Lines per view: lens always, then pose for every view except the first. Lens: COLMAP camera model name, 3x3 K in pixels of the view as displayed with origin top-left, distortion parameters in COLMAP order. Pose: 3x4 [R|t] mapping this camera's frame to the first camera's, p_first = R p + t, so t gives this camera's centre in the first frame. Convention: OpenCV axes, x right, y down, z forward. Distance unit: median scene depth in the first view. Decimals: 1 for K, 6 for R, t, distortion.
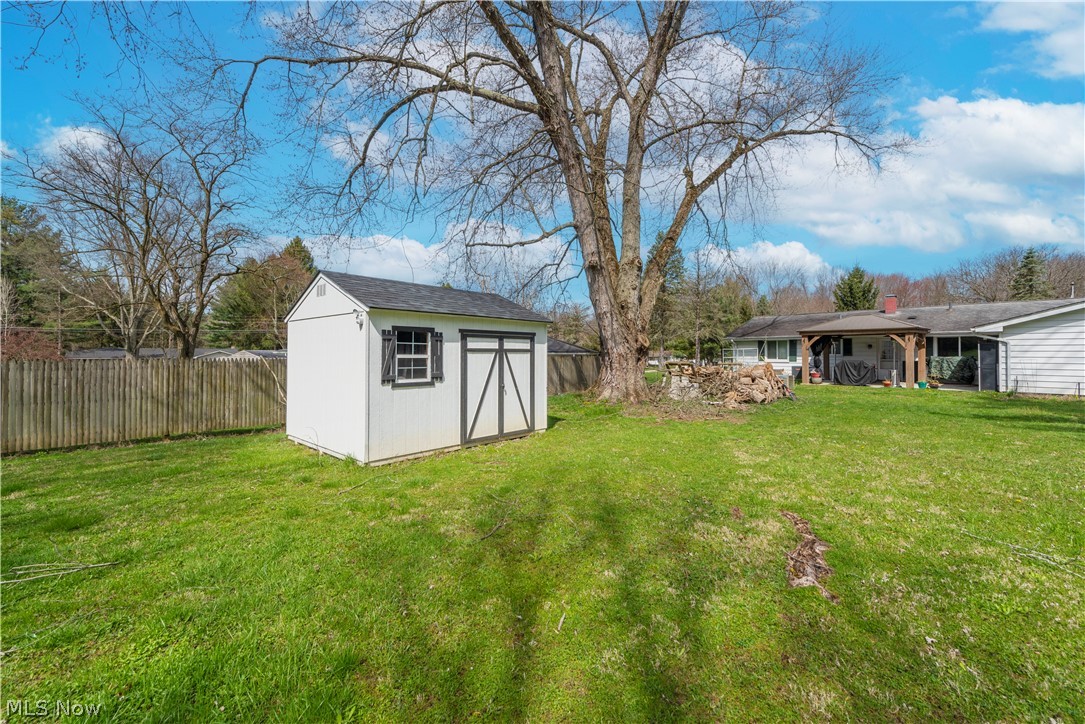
lens RADIAL K [[432.7, 0, 542.8], [0, 432.7, 347.4], [0, 0, 1]] dist [0.012305, 0.000112]
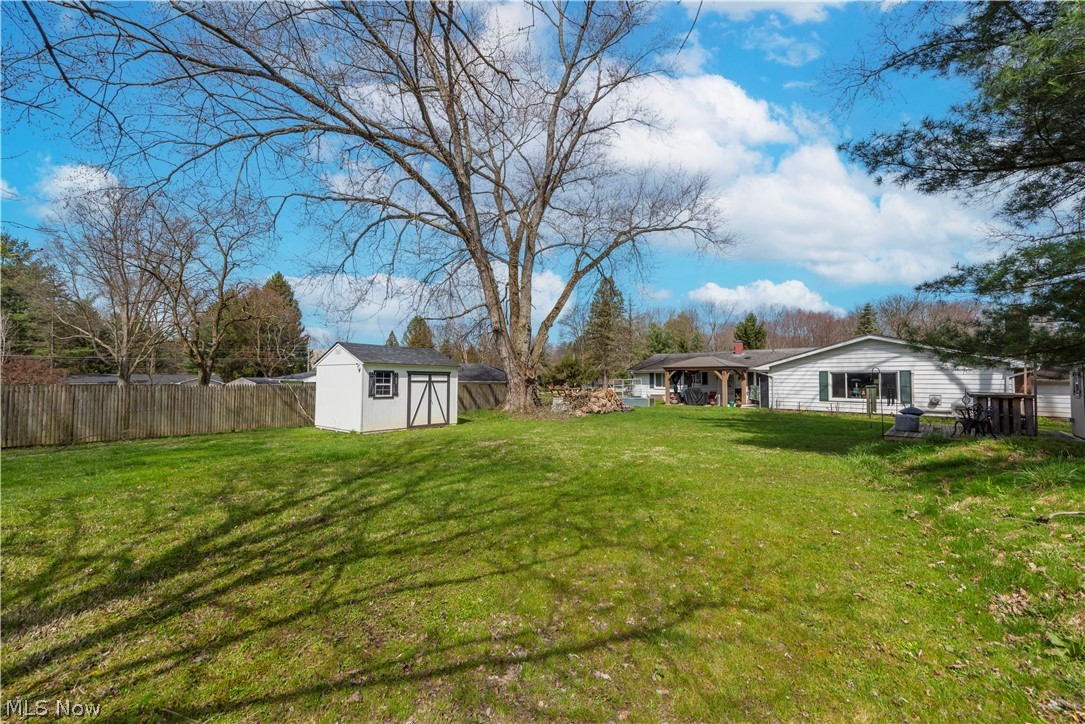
lens RADIAL K [[430.2, 0, 542.5], [0, 430.2, 362.0], [0, 0, 1]] dist [0.012395, -0.000315]
pose [[0.998403, 0.007957, 0.055933, 0.176833], [-0.006292, 0.999533, -0.029895, -0.015119], [-0.056145, 0.029495, 0.997987, -0.568229]]
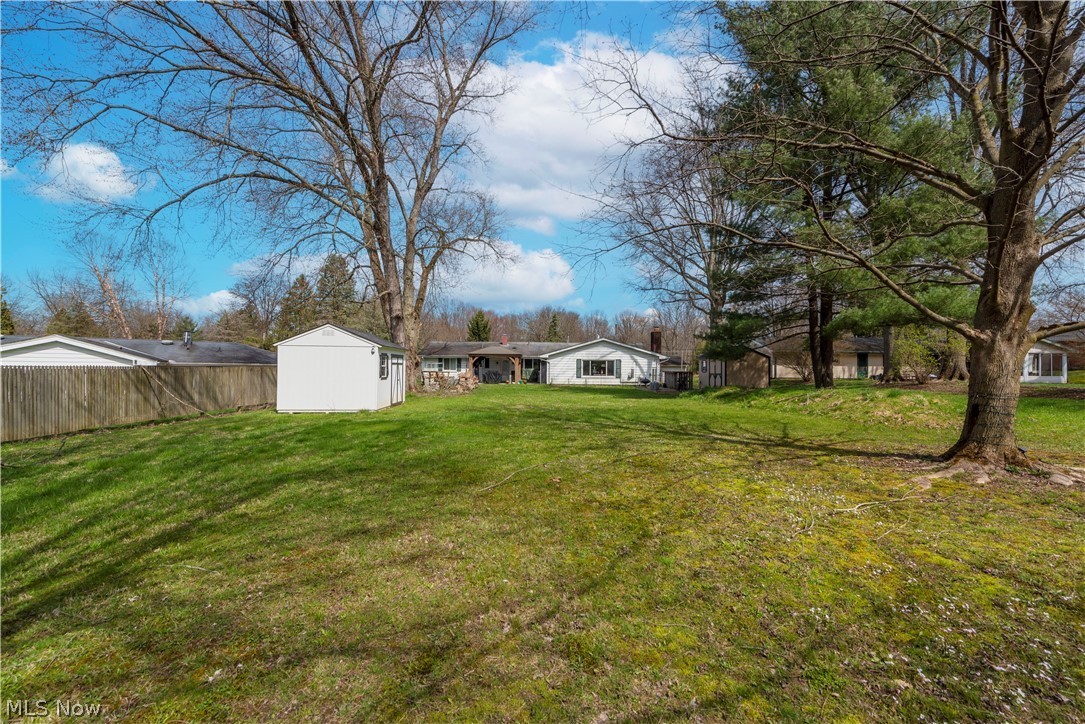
lens RADIAL K [[430.2, 0, 542.5], [0, 430.2, 362.0], [0, 0, 1]] dist [0.012395, -0.000315]
pose [[0.684952, 0.015073, 0.728432, -0.680660], [-0.017542, 0.999837, -0.004194, -0.003141], [-0.728377, -0.009905, 0.685105, -0.581540]]
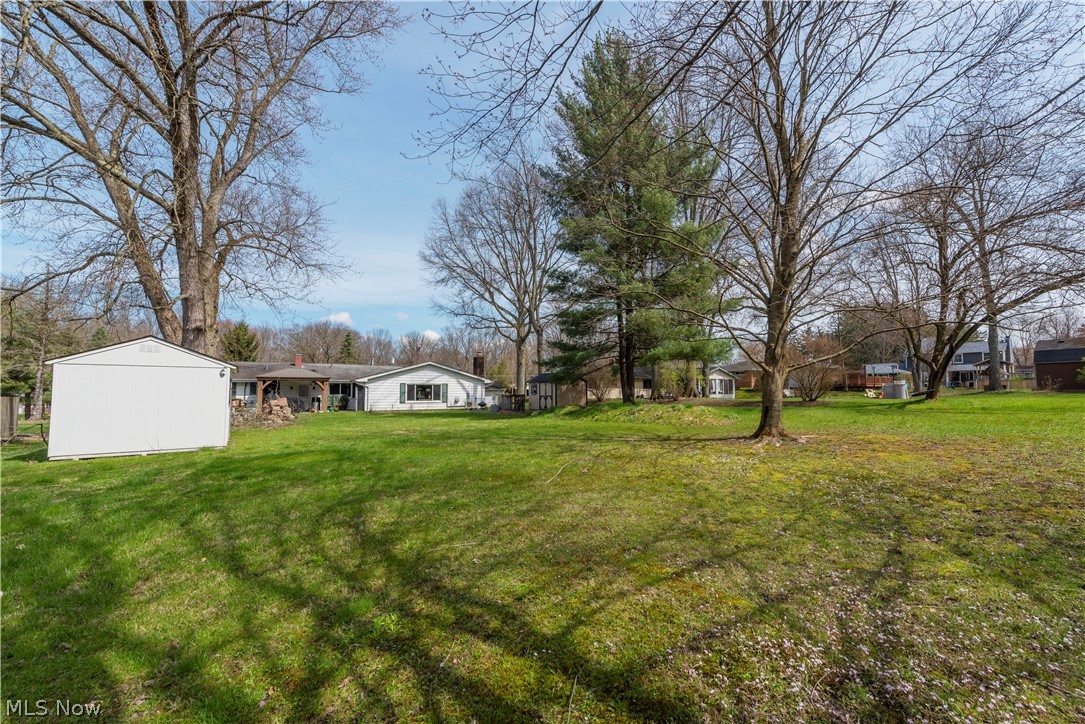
lens RADIAL K [[443.3, 0, 575.8], [0, 443.3, 364.0], [0, 0, 1]] dist [0.021720, -0.000200]
pose [[0.187907, 0.062666, 0.980186, -0.946422], [-0.007757, 0.998026, -0.062319, 0.005202], [-0.982156, 0.004107, 0.188023, -0.411577]]
